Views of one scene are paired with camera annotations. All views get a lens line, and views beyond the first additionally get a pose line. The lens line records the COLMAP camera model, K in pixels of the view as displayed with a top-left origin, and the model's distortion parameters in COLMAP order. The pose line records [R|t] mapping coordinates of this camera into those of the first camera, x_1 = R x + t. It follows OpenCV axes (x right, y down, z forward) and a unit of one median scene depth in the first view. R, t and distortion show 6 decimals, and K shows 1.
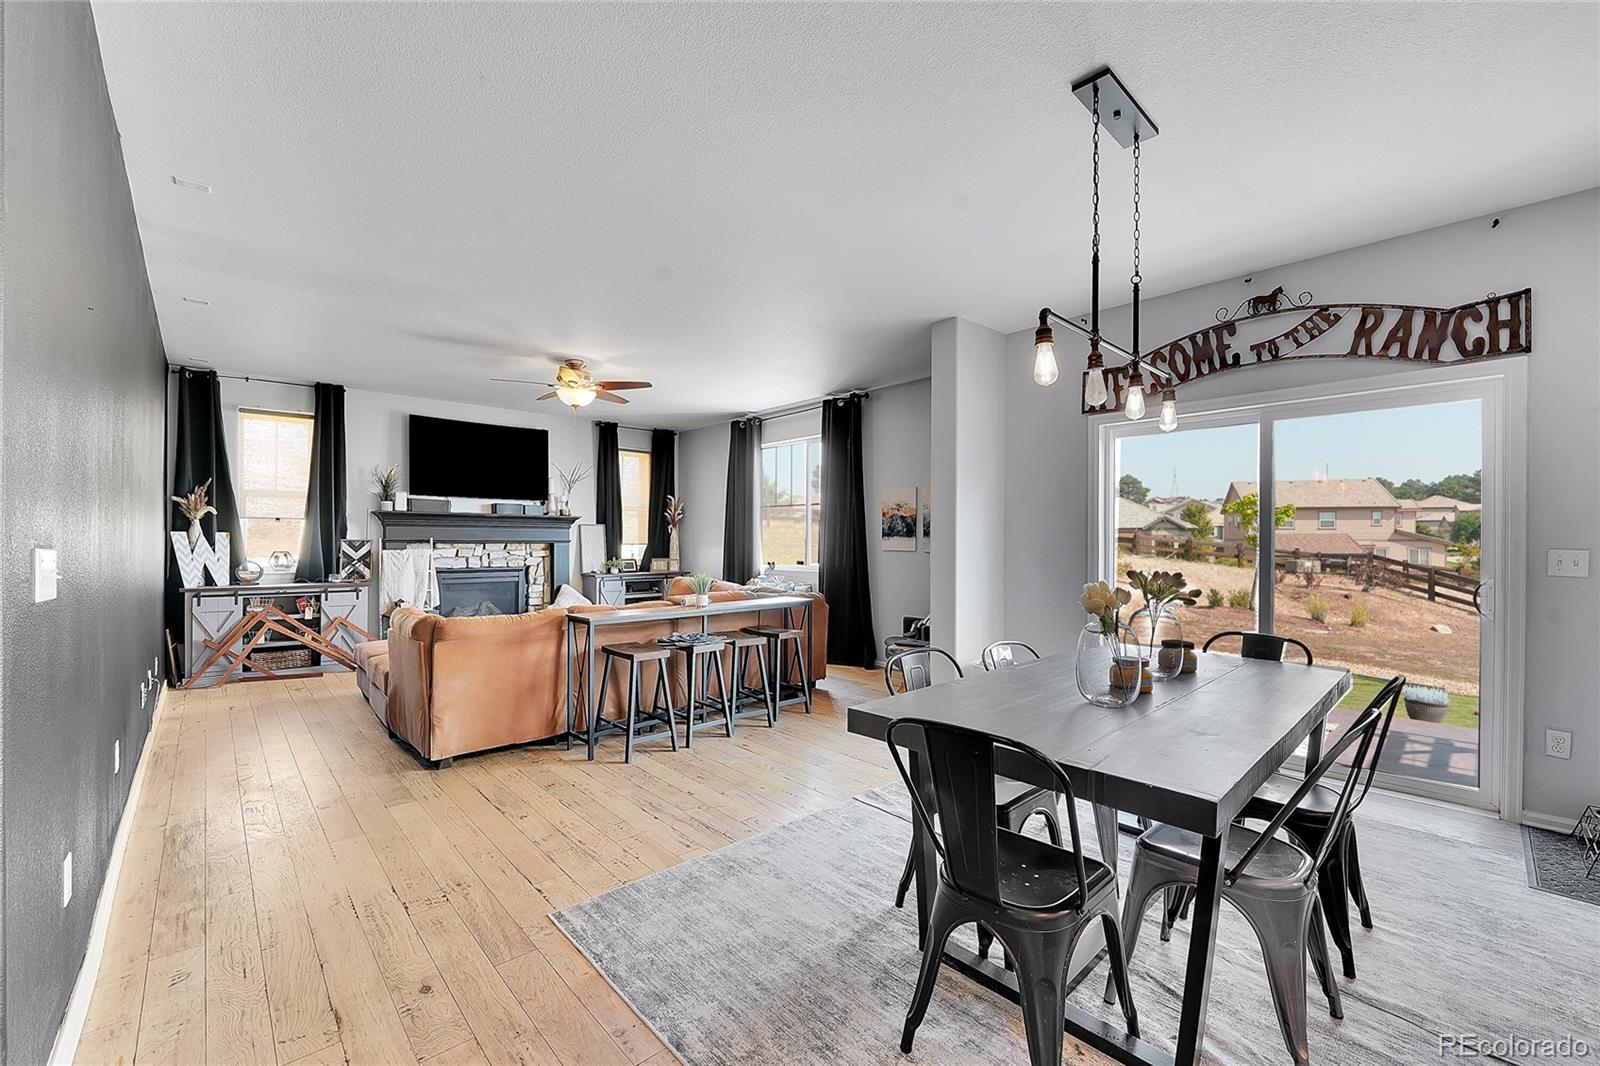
lens RADIAL K [[643.1, 0, 776.1], [0, 643.1, 542.3], [0, 0, 1]] dist [-0.007560, -0.002050]
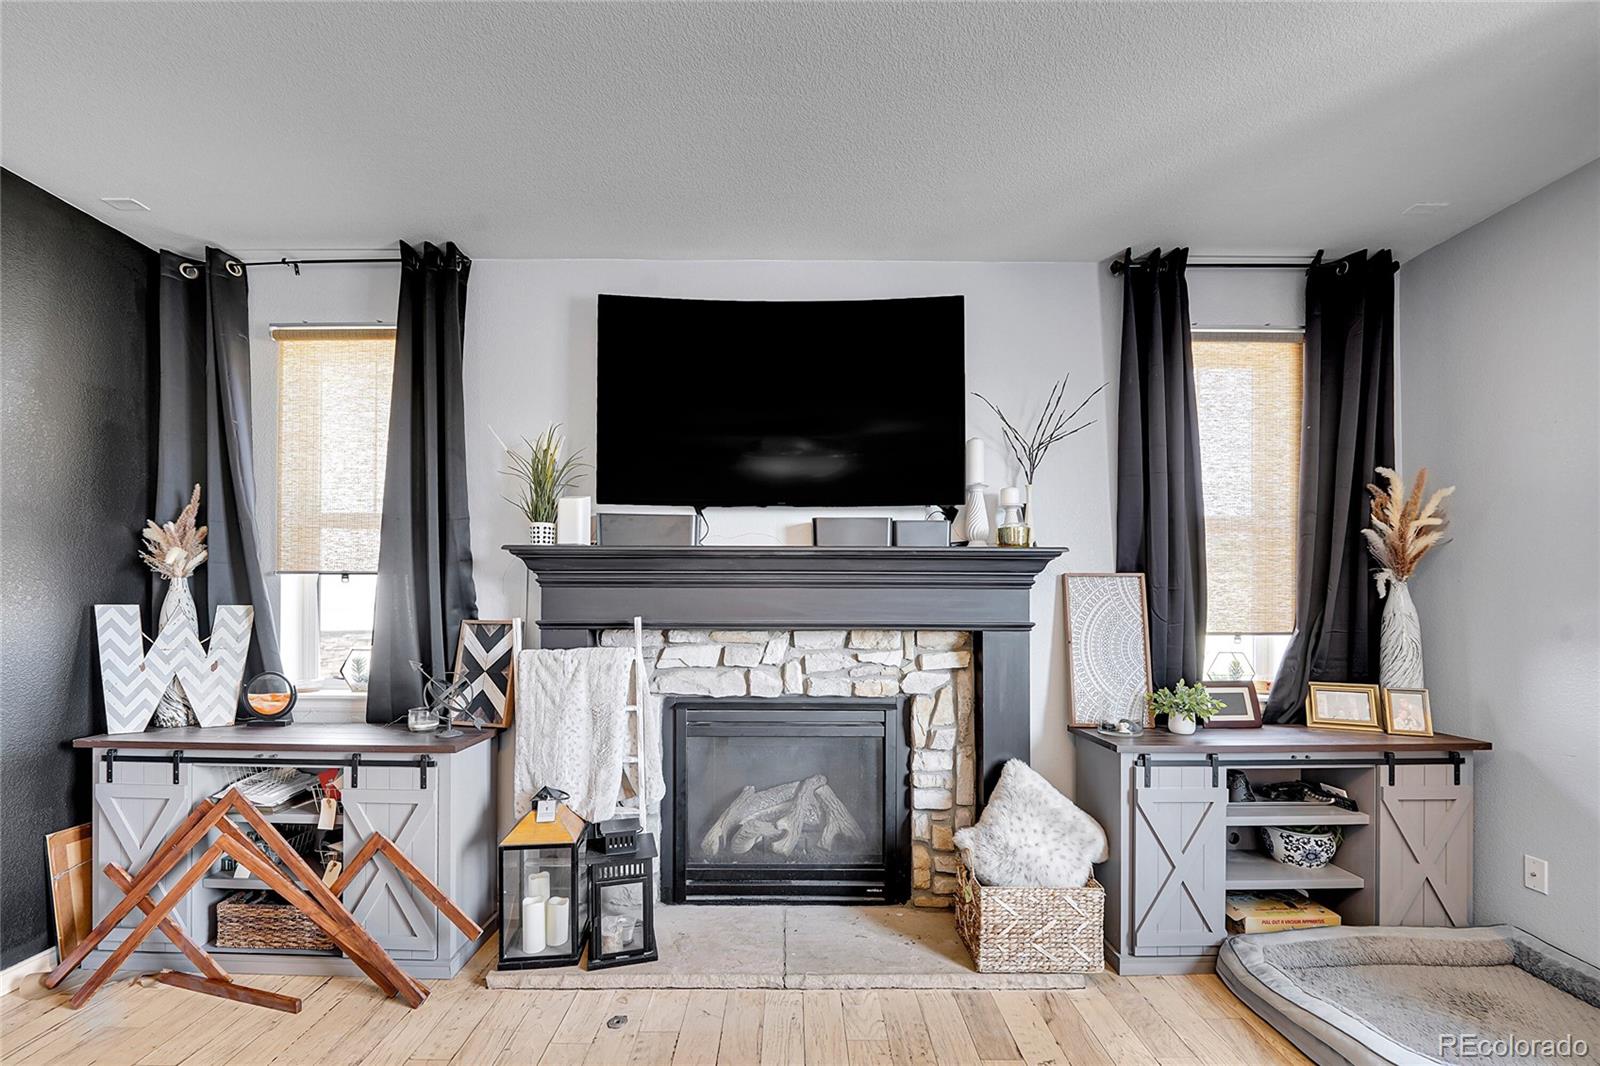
lens RADIAL K [[689.0, 0, 806.8], [0, 689.0, 583.3], [0, 0, 1]] dist [-0.004491, 0.000066]
pose [[0.758301, -0.011371, -0.651806, -0.186285], [-0.001042, 0.999825, -0.018654, -0.017206], [0.651904, 0.014824, 0.758156, 0.684777]]
